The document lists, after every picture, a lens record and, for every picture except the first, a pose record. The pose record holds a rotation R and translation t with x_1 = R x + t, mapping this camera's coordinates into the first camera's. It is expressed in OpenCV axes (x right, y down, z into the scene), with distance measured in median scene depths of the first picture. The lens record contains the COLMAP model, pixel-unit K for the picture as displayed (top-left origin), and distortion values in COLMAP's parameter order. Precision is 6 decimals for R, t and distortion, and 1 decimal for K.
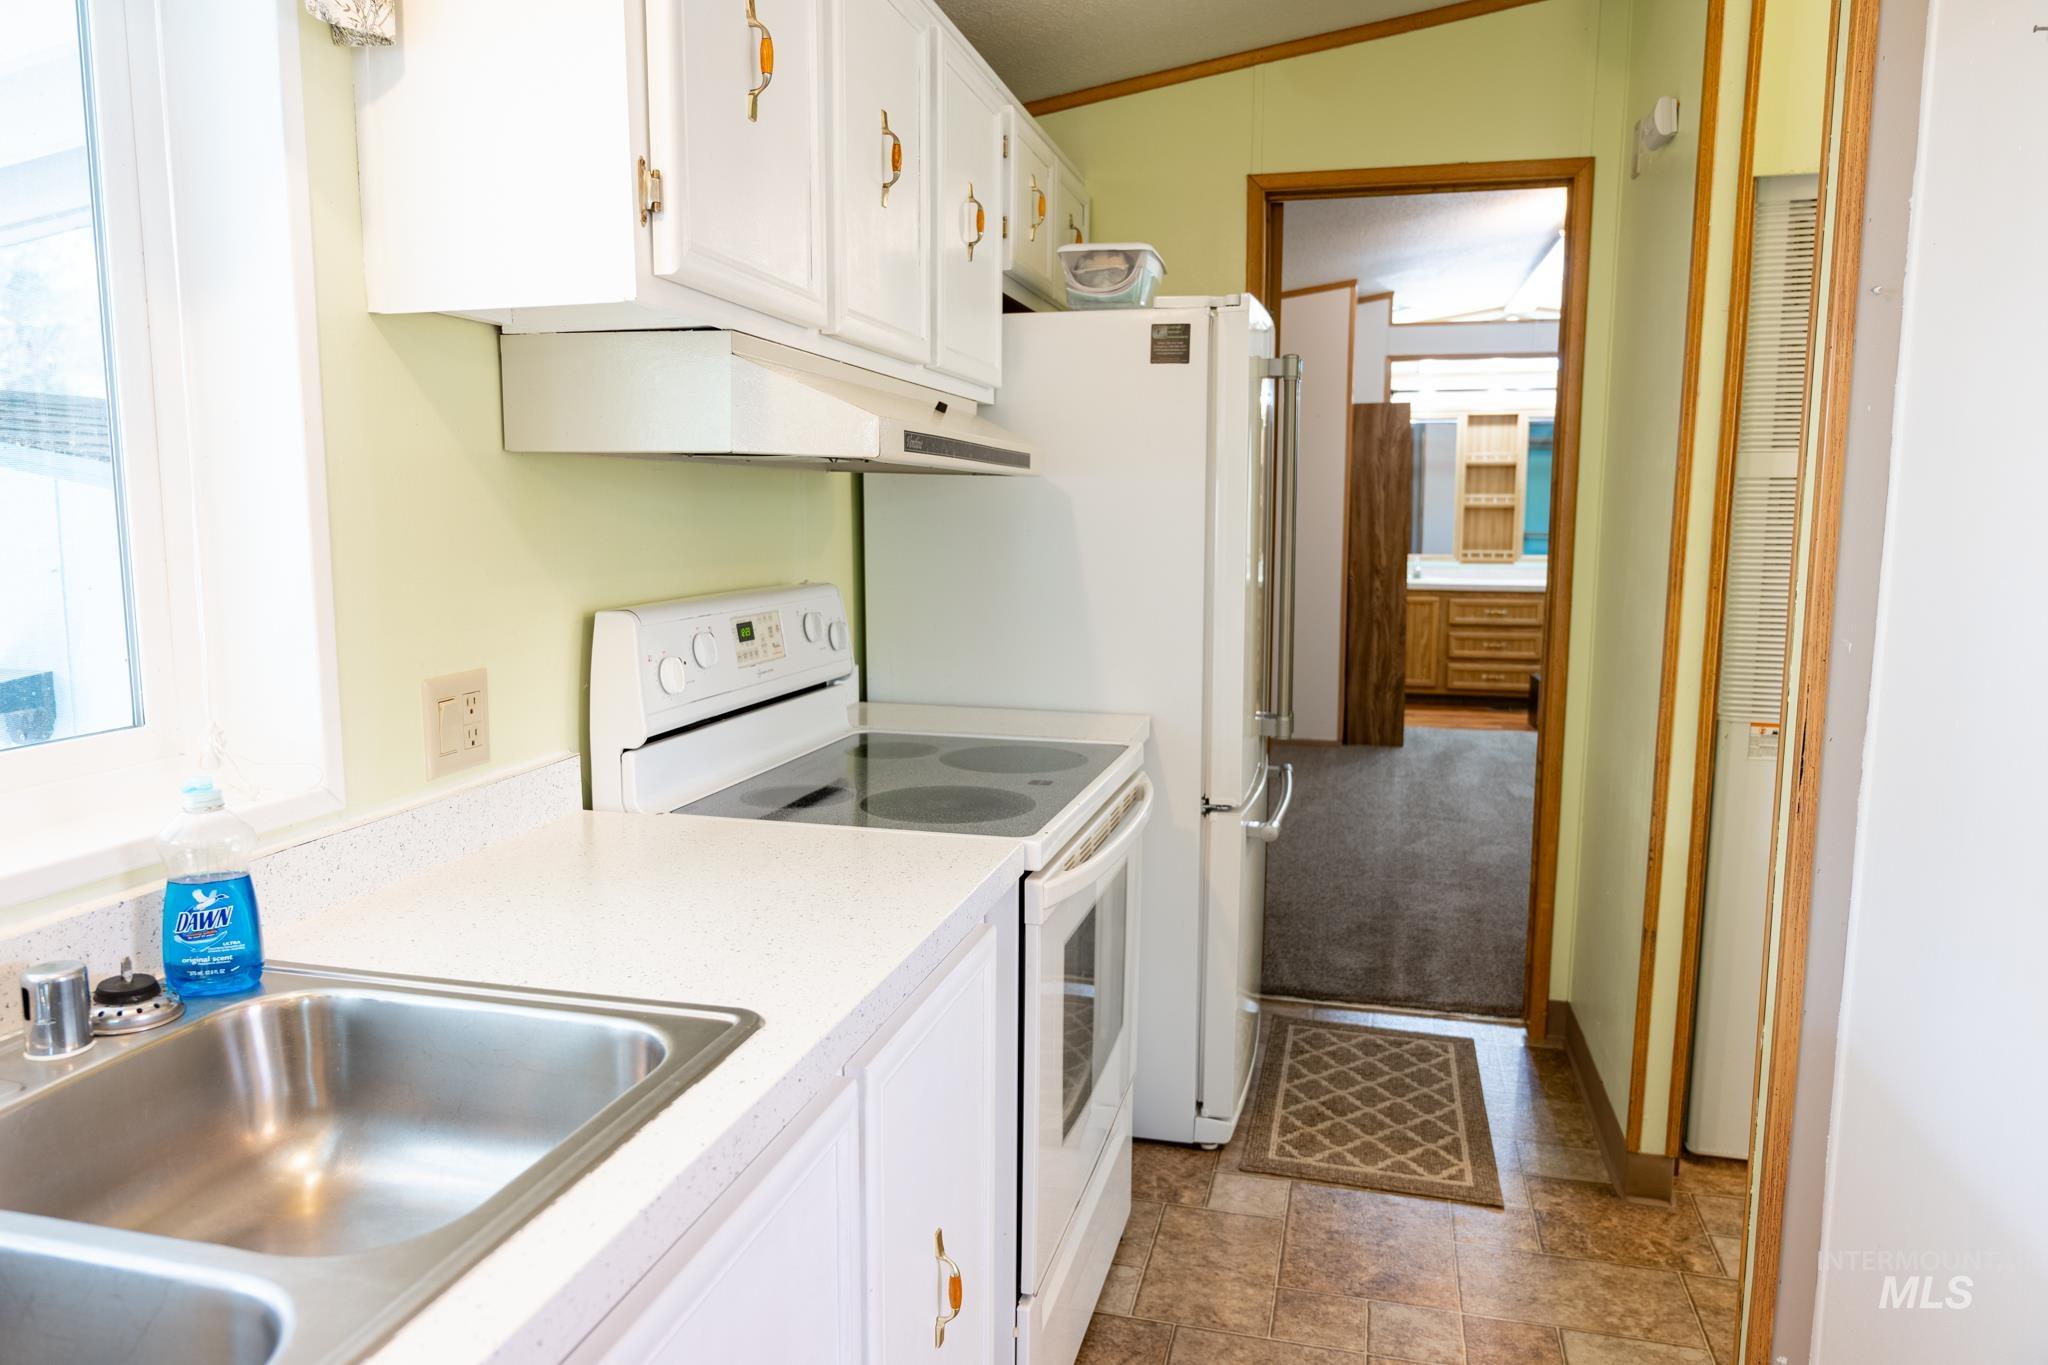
lens RADIAL K [[1359.1, 0, 1024.0], [0, 1359.1, 682.5], [0, 0, 1]] dist [-0.010436, 0.007524]
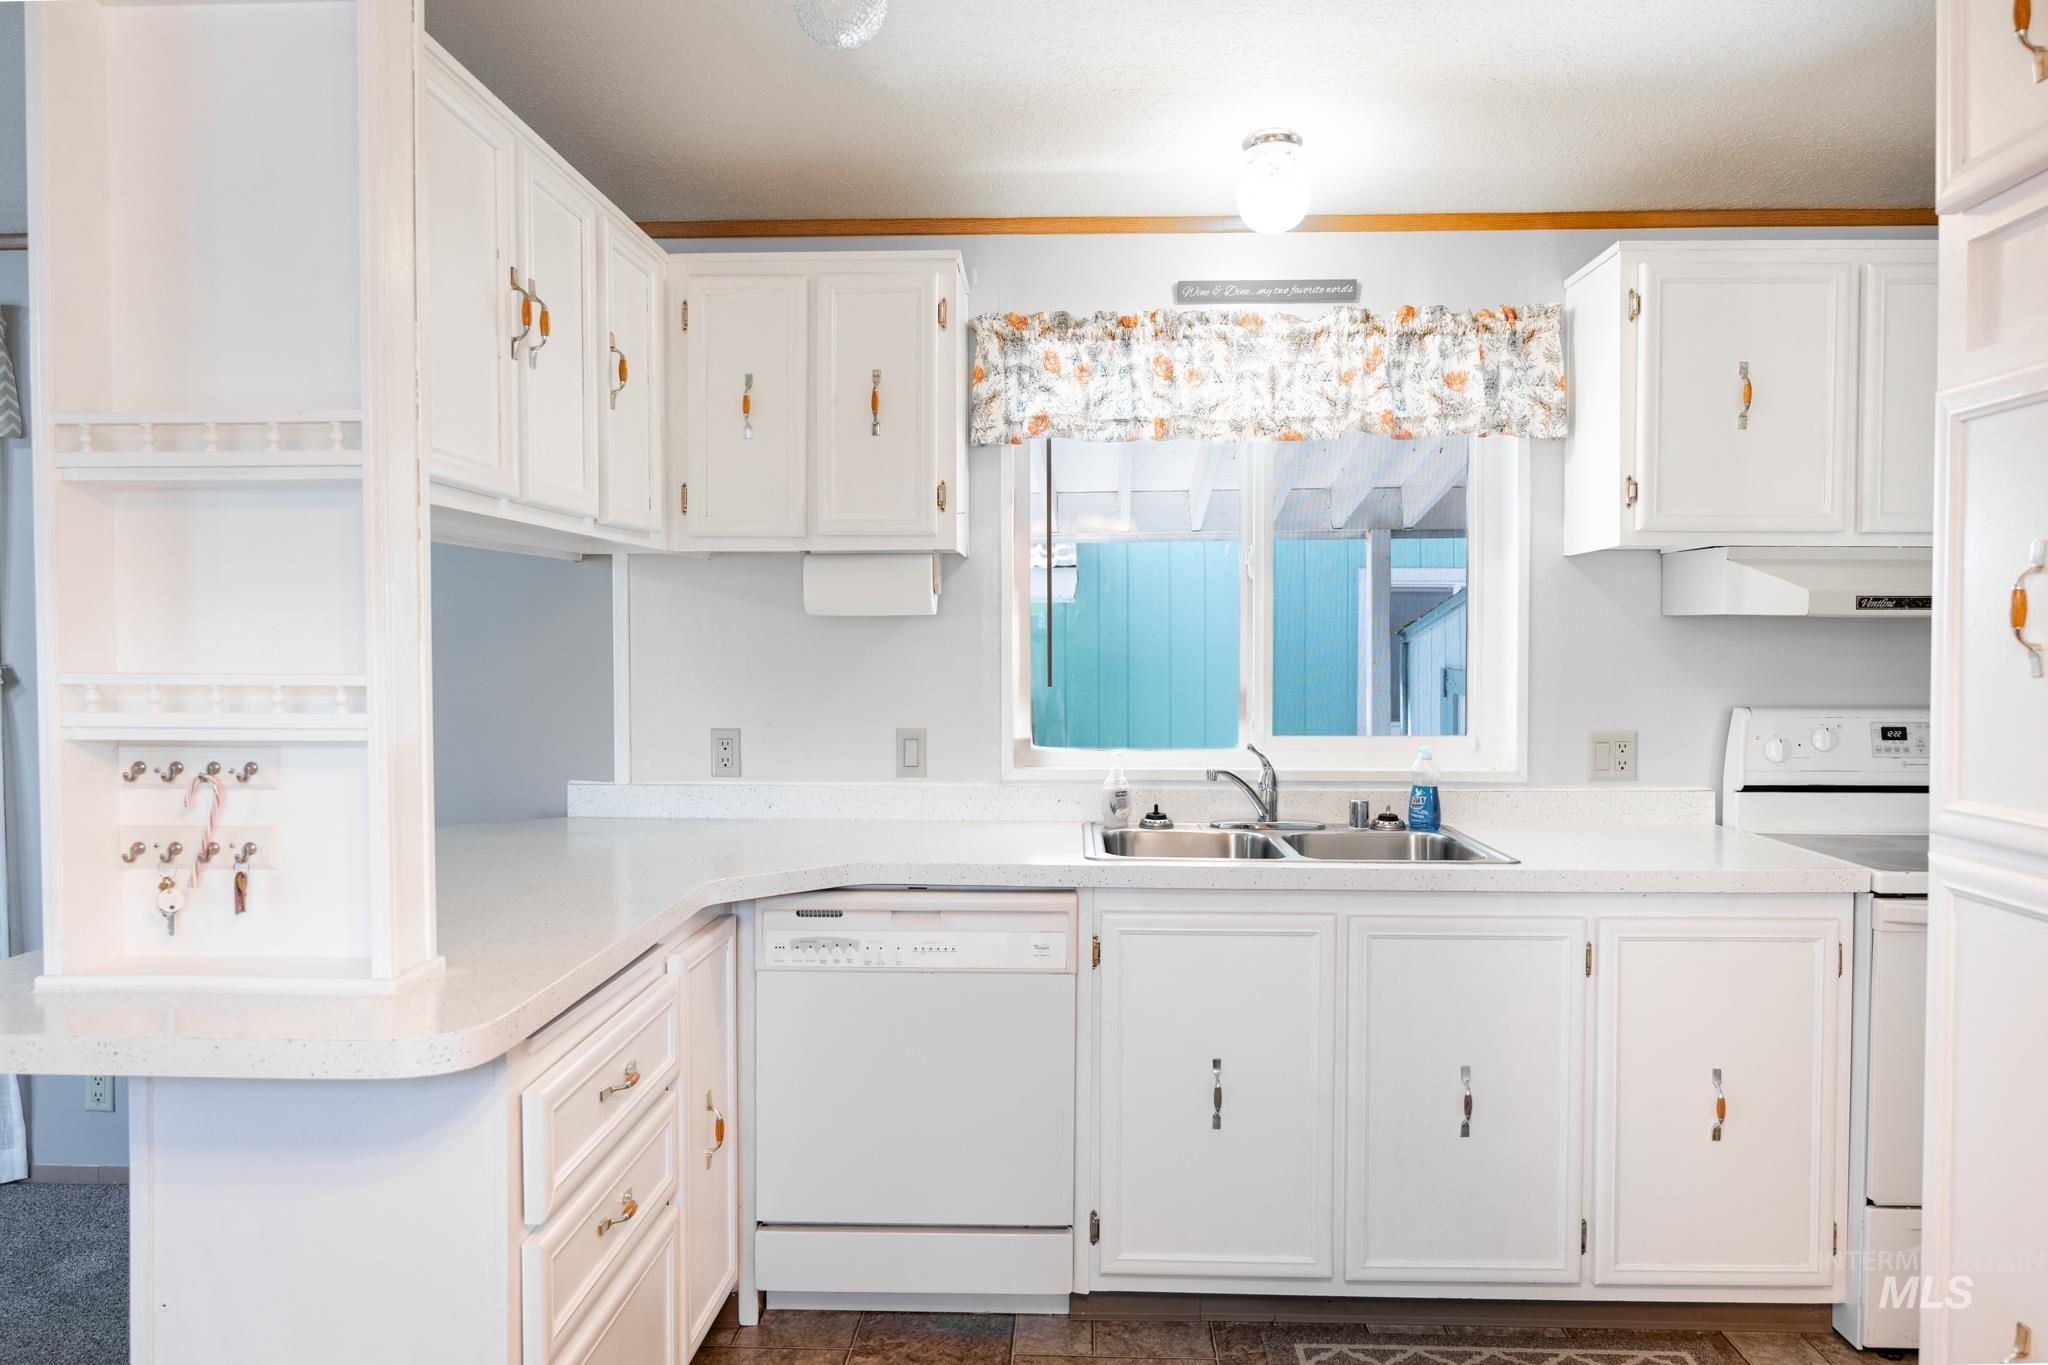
lens RADIAL K [[1395.7, 0, 1024.0], [0, 1395.7, 682.5], [0, 0, 1]] dist [-0.002548, 0.000541]
pose [[0.208793, 0.025234, -0.977634, 0.296807], [-0.124802, 0.992181, -0.001044, 0.007098], [0.969964, 0.122229, 0.210309, -0.054074]]
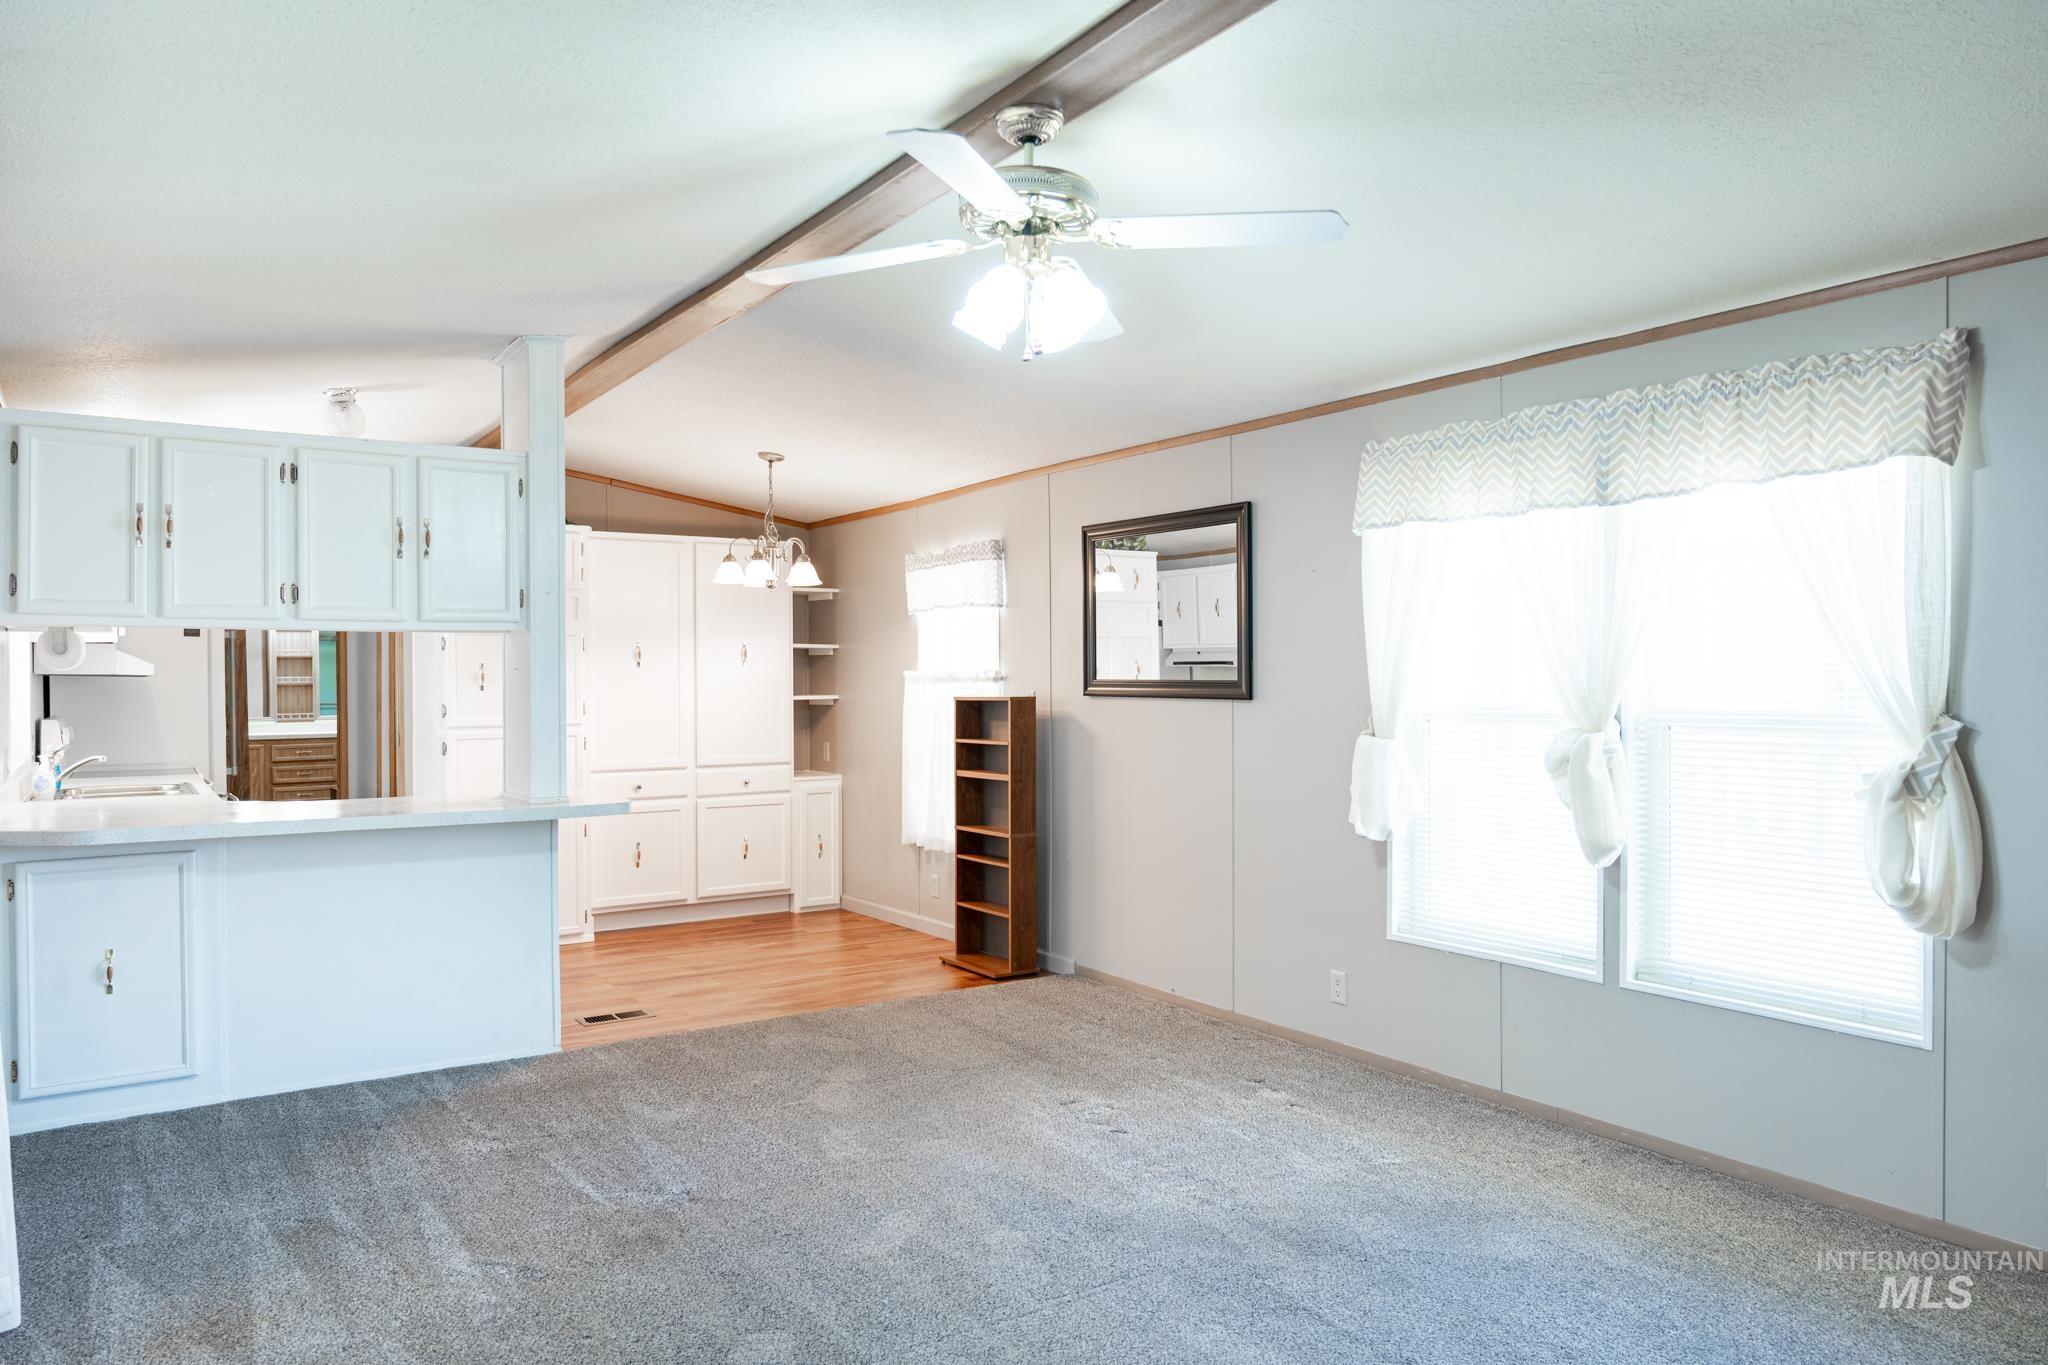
lens RADIAL K [[1359.1, 0, 1024.0], [0, 1359.1, 682.5], [0, 0, 1]] dist [-0.010436, 0.007524]
pose [[0.667801, -0.007723, 0.744300, -0.303377], [0.103205, 0.991248, -0.082313, 0.097049], [-0.737151, 0.131784, 0.662753, -0.762587]]
